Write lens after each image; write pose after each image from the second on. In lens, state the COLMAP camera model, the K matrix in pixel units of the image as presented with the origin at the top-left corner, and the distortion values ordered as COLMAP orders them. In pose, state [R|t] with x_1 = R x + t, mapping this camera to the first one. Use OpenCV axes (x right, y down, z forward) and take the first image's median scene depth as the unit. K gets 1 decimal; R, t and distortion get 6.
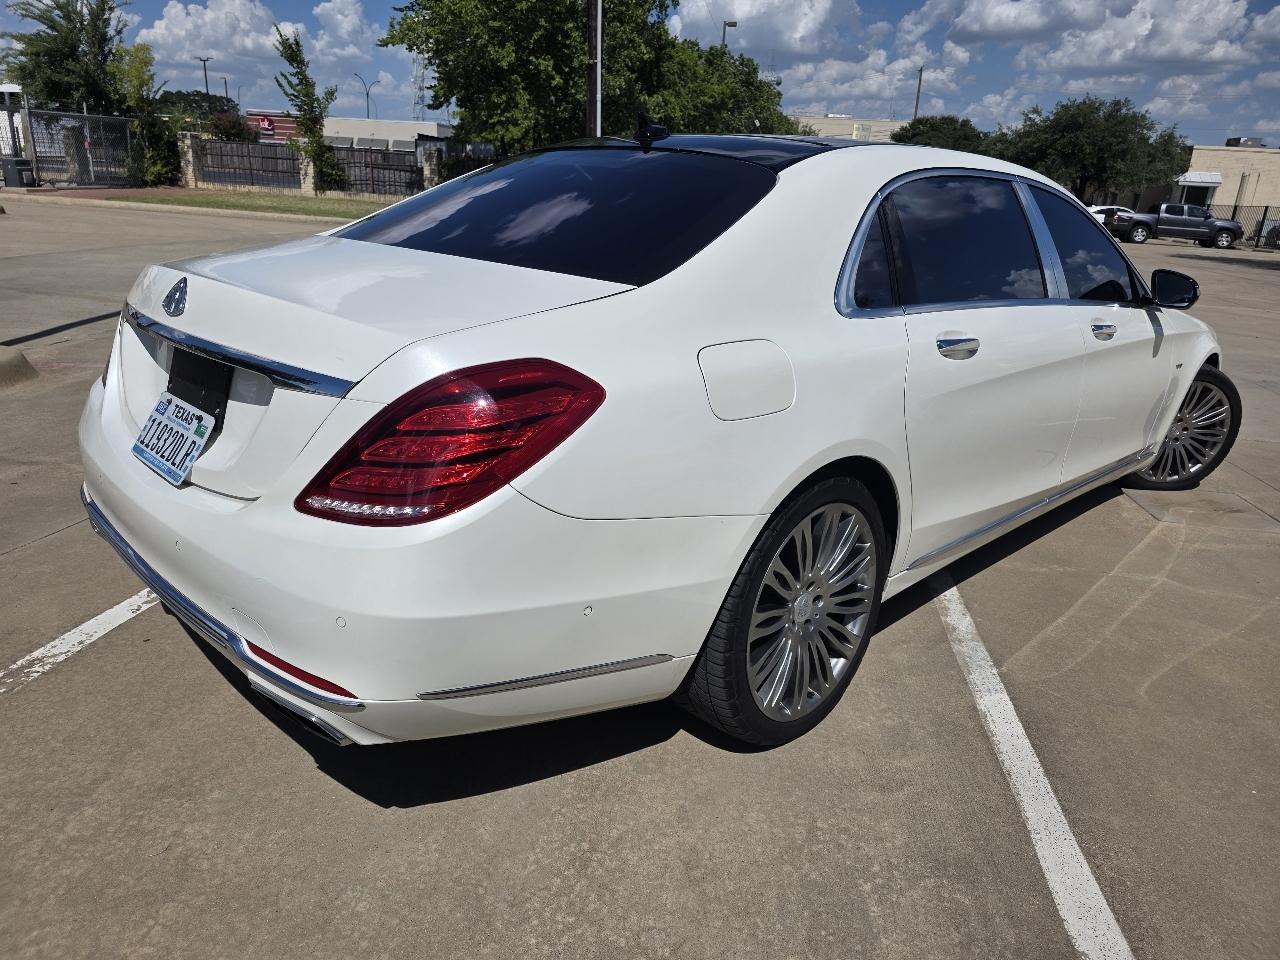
lens RADIAL K [[870.4, 0, 645.7], [0, 870.4, 475.3], [0, 0, 1]] dist [0.039548, -0.036819]
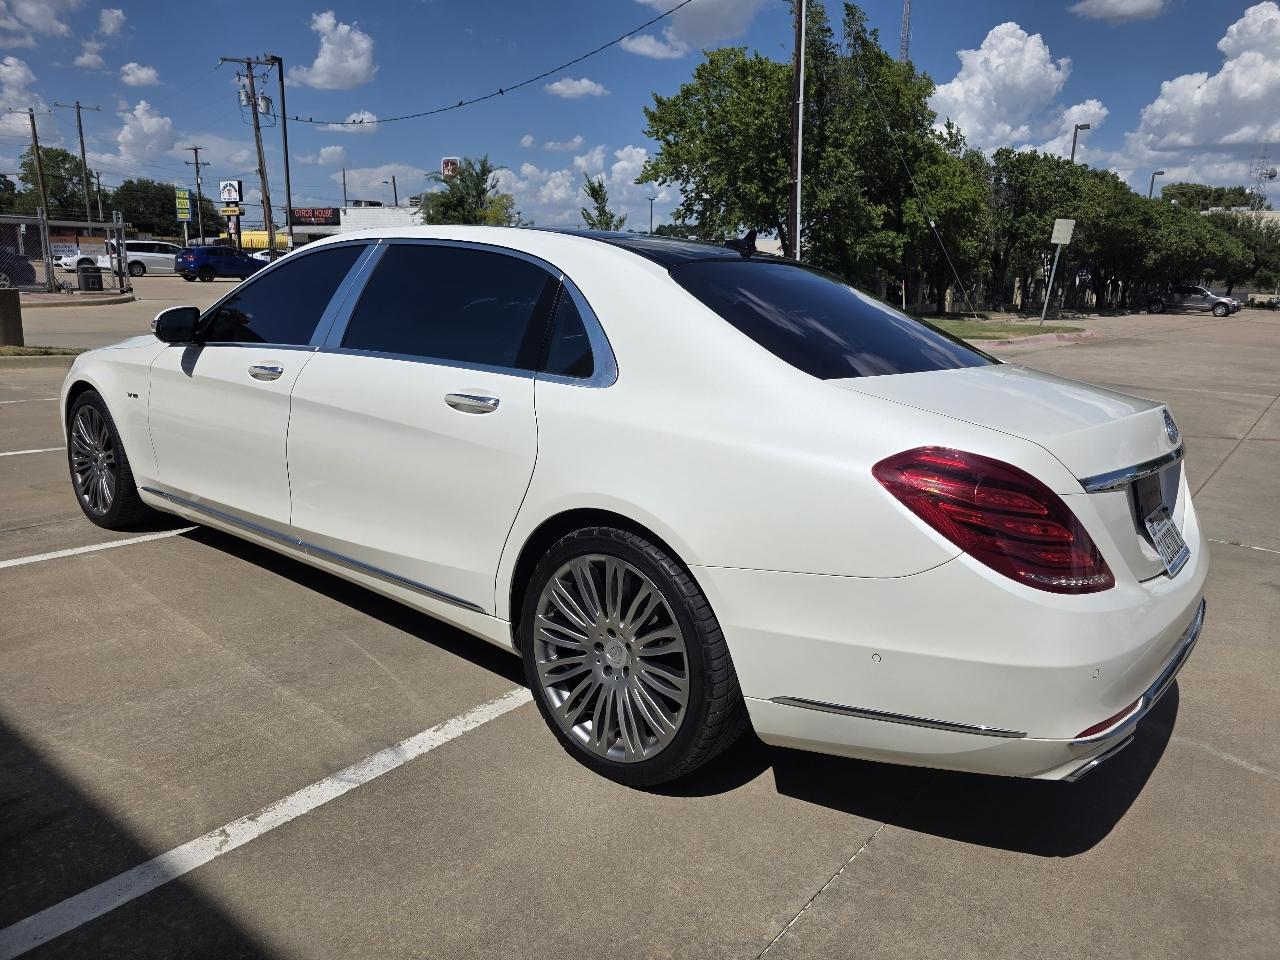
lens RADIAL K [[870.4, 0, 659.1], [0, 870.4, 464.0], [0, 0, 1]] dist [0.039548, -0.036819]
pose [[-0.105921, -0.262760, 0.959030, -1.035119], [0.245465, 0.927699, 0.281286, -0.422946], [-0.963601, 0.265203, -0.033764, 1.087260]]
